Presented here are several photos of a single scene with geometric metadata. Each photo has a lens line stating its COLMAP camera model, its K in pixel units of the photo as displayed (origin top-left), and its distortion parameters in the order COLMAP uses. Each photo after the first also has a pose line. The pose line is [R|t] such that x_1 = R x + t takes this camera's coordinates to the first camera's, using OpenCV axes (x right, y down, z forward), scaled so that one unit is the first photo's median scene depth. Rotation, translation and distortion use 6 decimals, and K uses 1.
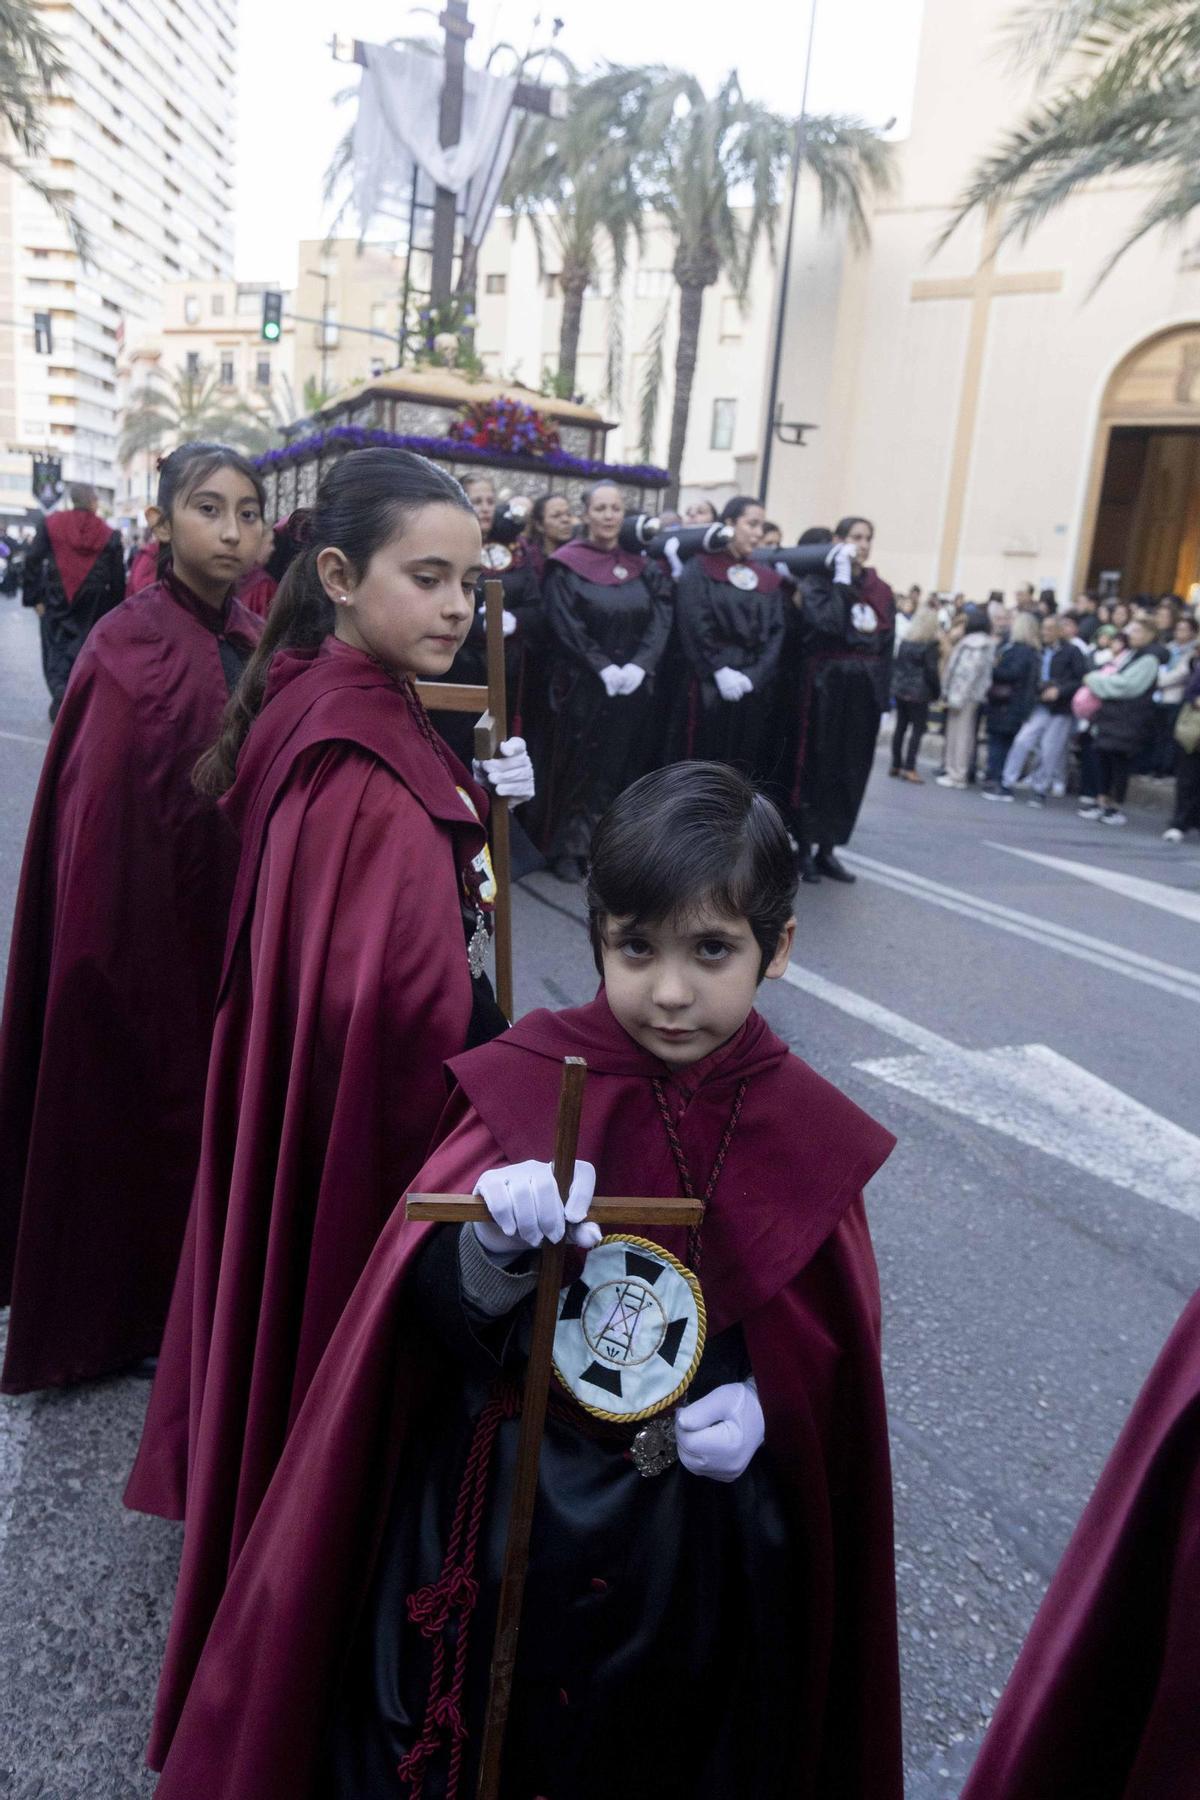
lens RADIAL K [[1279.9, 0, 584.7], [0, 1279.9, 882.6], [0, 0, 1]] dist [0.008715, -0.009585]
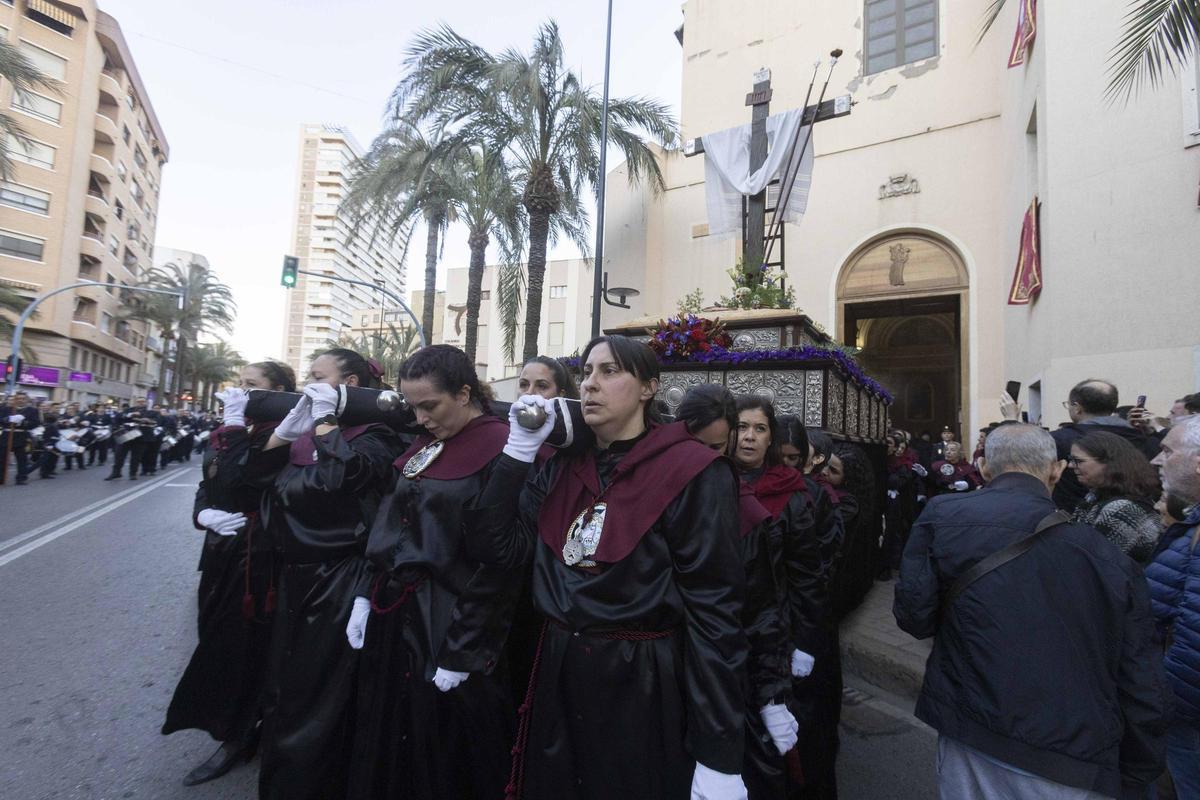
lens RADIAL K [[526.3, 0, 604.3], [0, 526.3, 394.3], [0, 0, 1]] dist [-0.001997, 0.001563]
pose [[0.994489, -0.031722, 0.099929, 0.069087], [0.059640, 0.955059, -0.290355, -0.087456], [-0.086228, 0.294715, 0.951687, 0.394921]]
